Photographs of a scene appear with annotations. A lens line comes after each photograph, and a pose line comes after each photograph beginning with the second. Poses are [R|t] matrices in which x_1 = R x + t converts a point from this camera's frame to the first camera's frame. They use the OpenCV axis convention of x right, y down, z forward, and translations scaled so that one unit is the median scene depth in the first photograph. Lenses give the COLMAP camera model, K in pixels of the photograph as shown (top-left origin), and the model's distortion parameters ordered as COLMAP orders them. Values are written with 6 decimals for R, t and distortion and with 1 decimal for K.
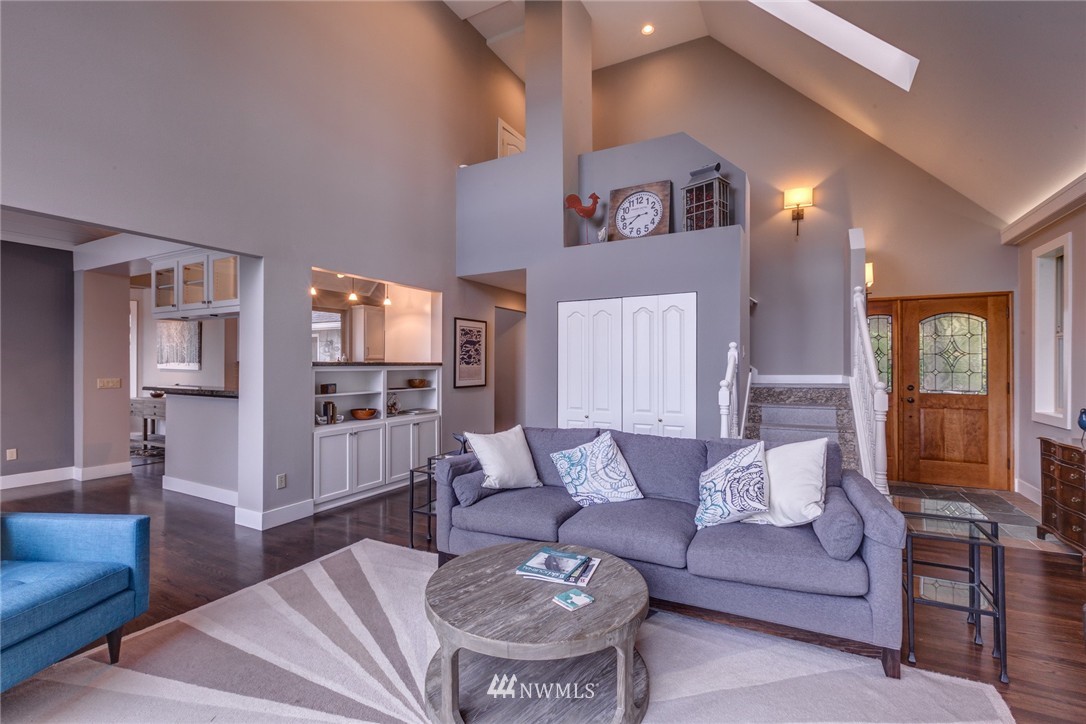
lens RADIAL K [[489.6, 0, 545.1], [0, 489.6, 362.3], [0, 0, 1]] dist [-0.000055, -0.000657]
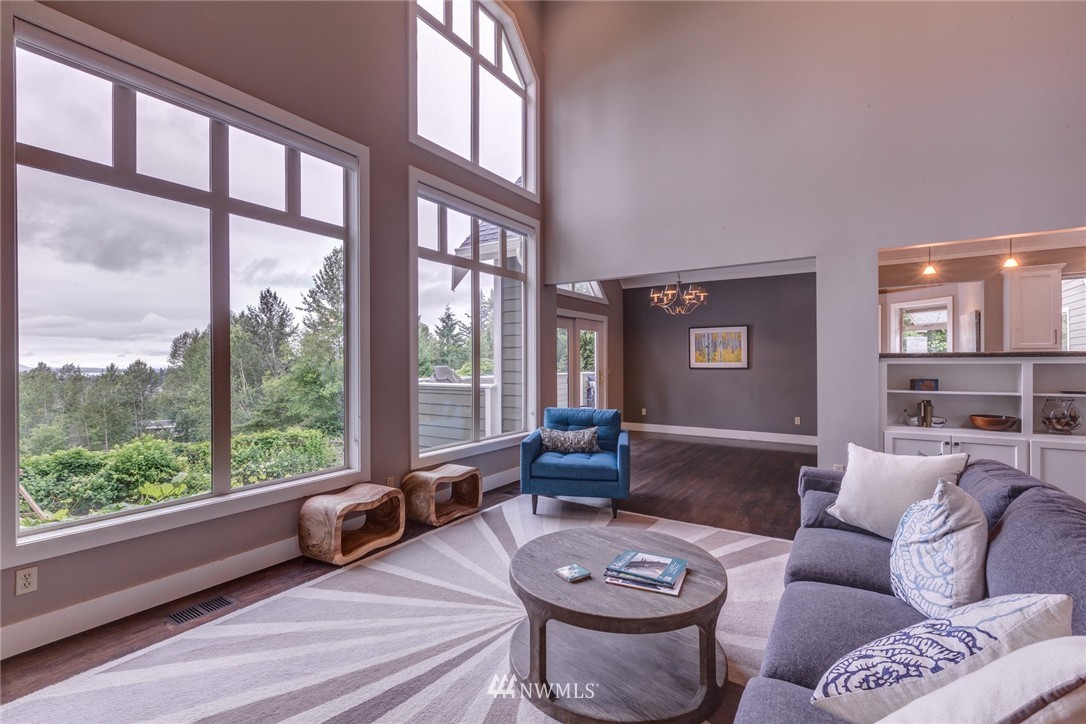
lens RADIAL K [[489.6, 0, 541.8], [0, 489.6, 364.2], [0, 0, 1]] dist [-0.000055, -0.000657]
pose [[-0.104717, 0.005193, -0.994489, 0.483697], [0.006829, 0.999967, 0.004502, 0.011290], [0.994479, -0.006320, -0.104749, 0.452243]]
